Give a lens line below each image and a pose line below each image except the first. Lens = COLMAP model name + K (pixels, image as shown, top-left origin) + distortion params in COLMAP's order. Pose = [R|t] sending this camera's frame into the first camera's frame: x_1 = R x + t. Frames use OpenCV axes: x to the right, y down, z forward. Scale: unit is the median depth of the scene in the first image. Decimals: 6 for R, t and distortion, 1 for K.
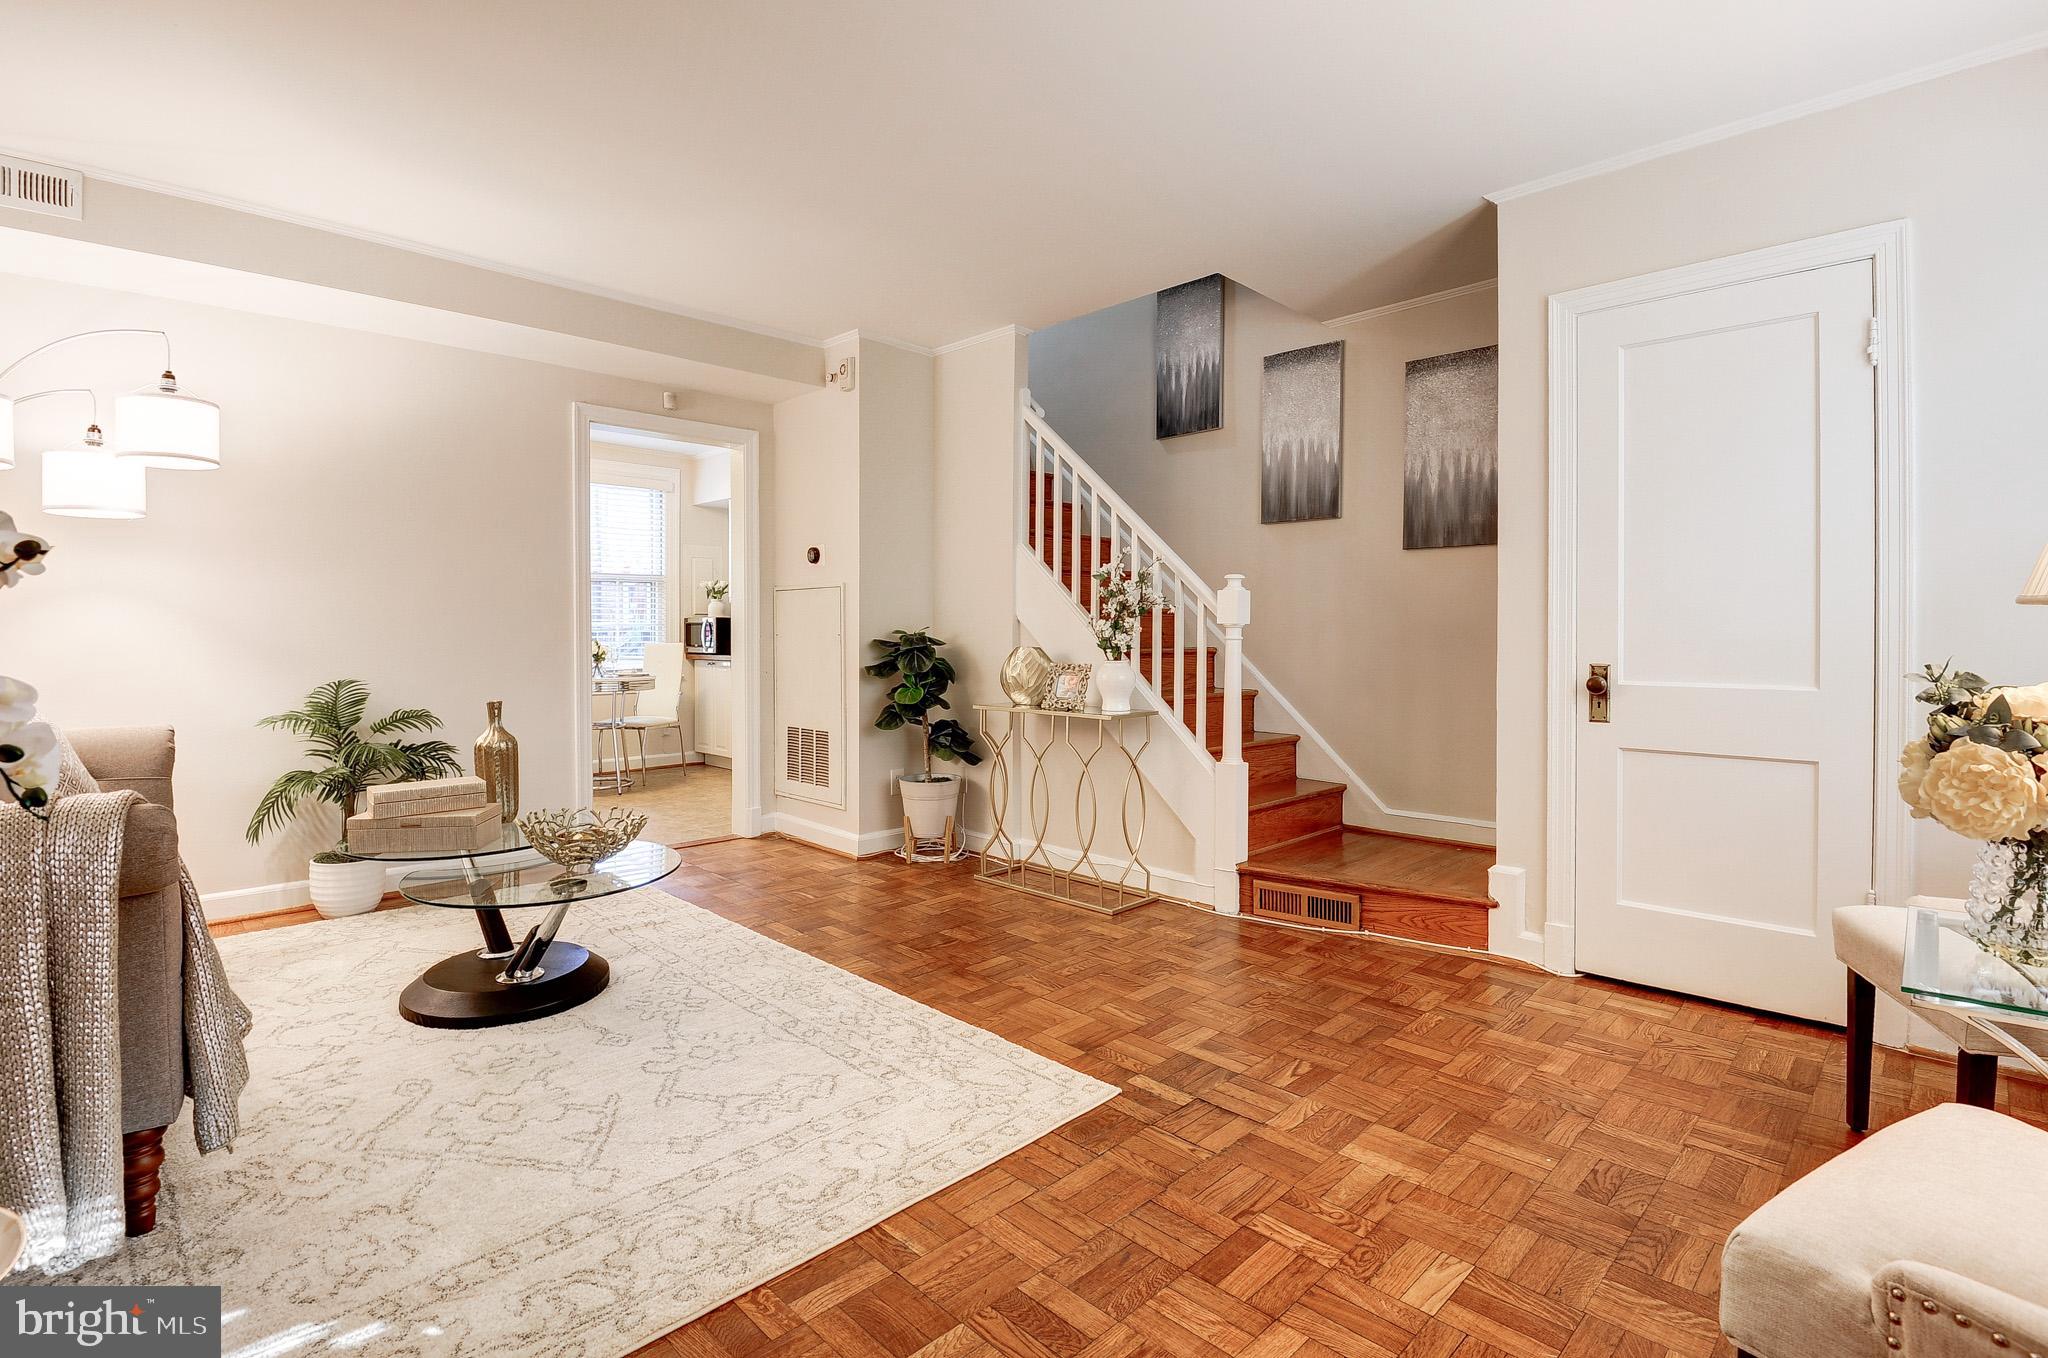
lens RADIAL K [[958.6, 0, 1000.2], [0, 958.6, 644.6], [0, 0, 1]] dist [0.002844, -0.016804]
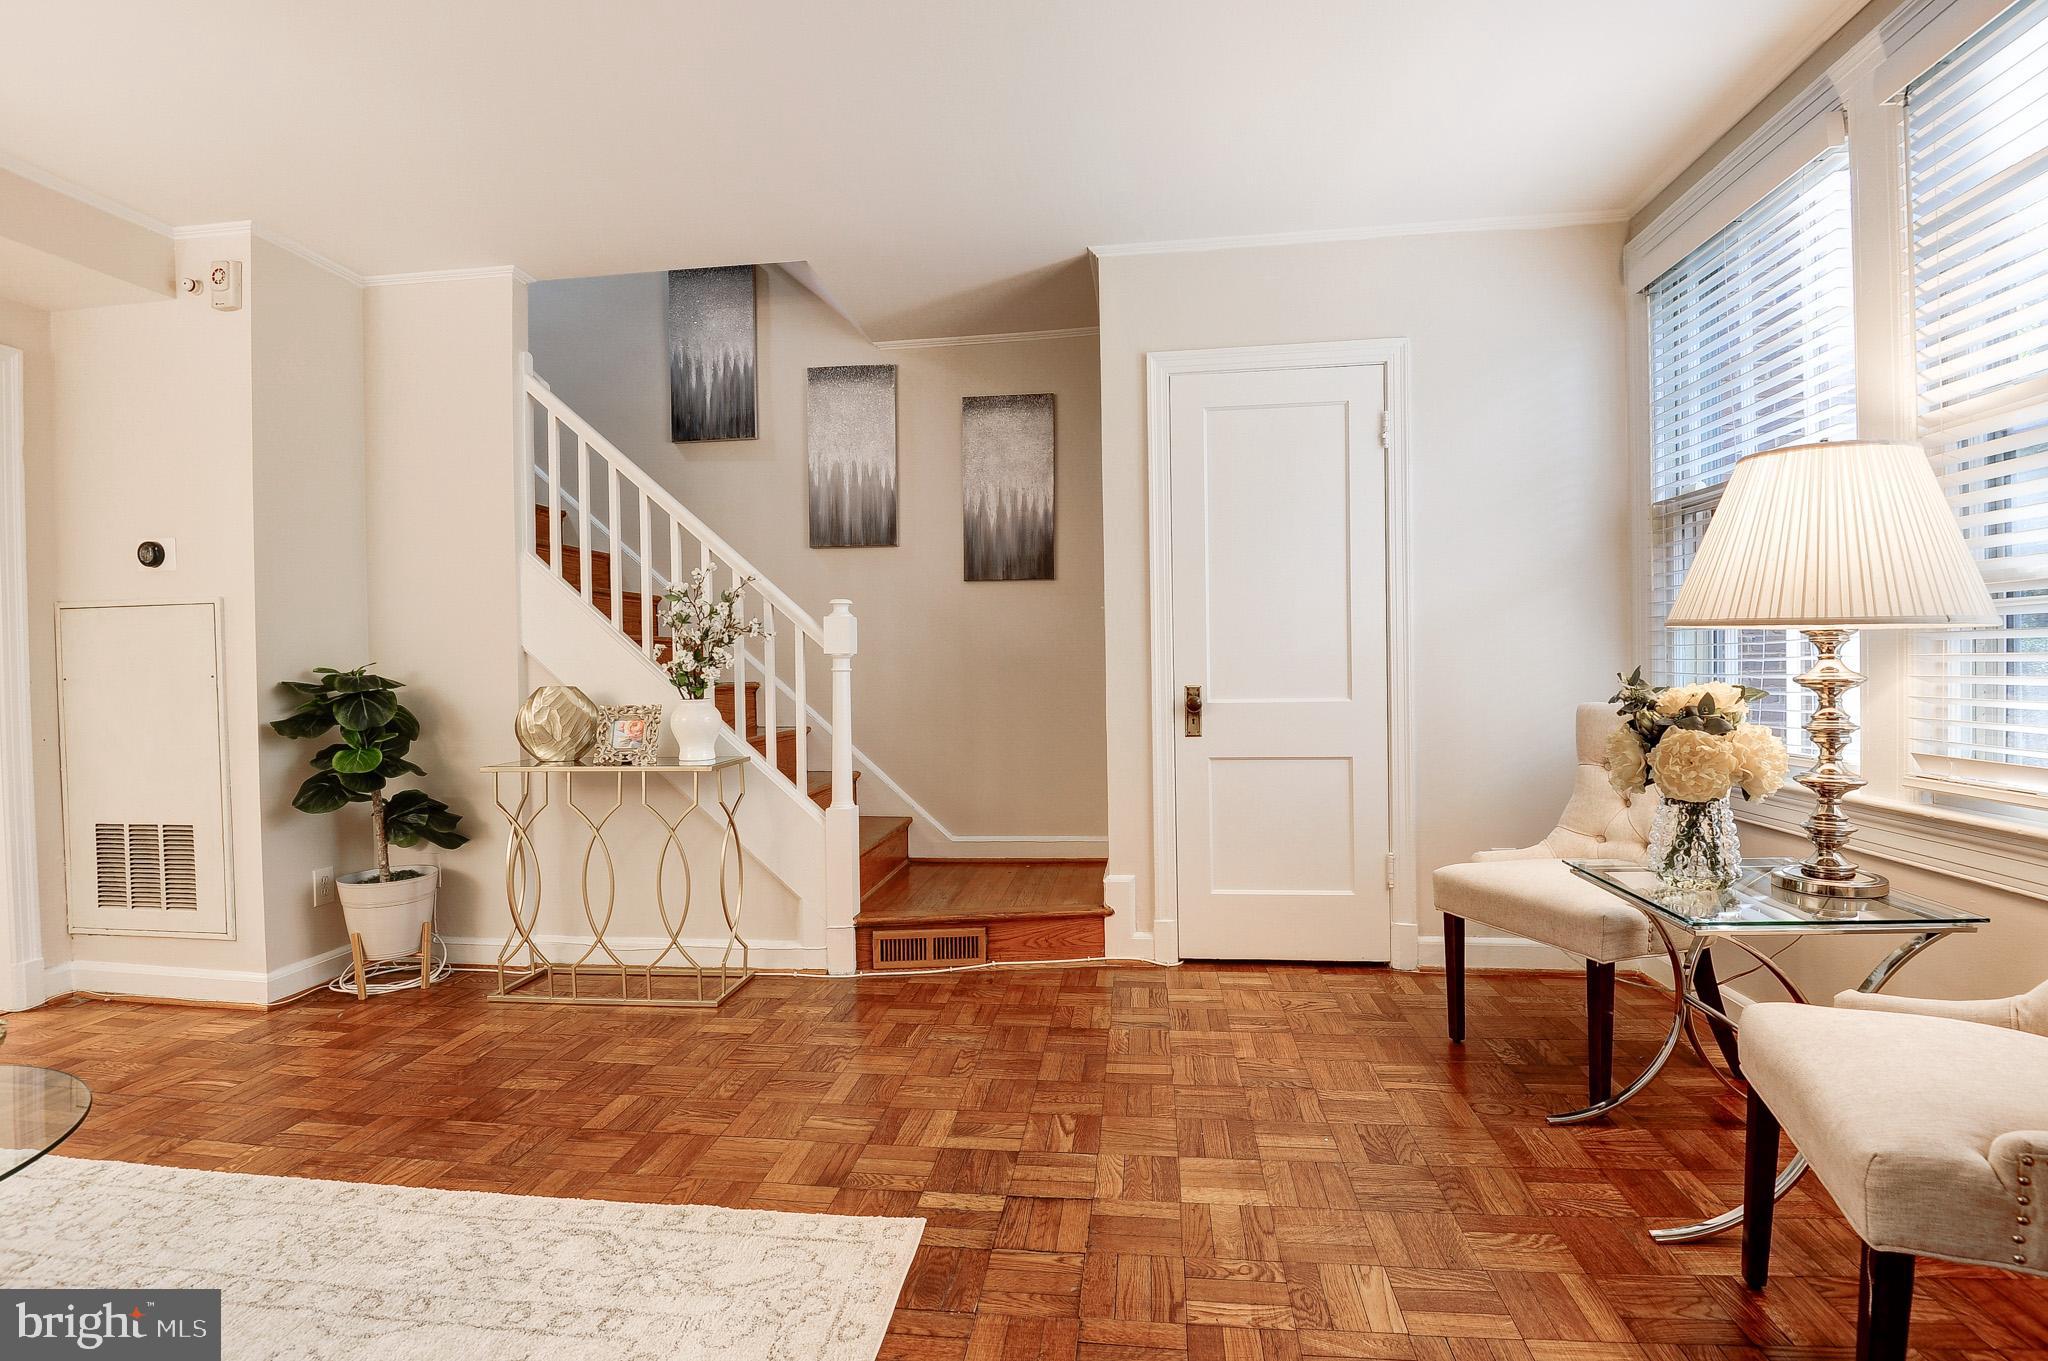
lens RADIAL K [[958.6, 0, 1030.7], [0, 958.6, 679.0], [0, 0, 1]] dist [0.002844, -0.016804]
pose [[0.779048, -0.022663, 0.626555, -0.186795], [0.023900, 0.999694, 0.006443, 0.000540], [-0.626509, 0.009955, 0.779351, 0.184590]]
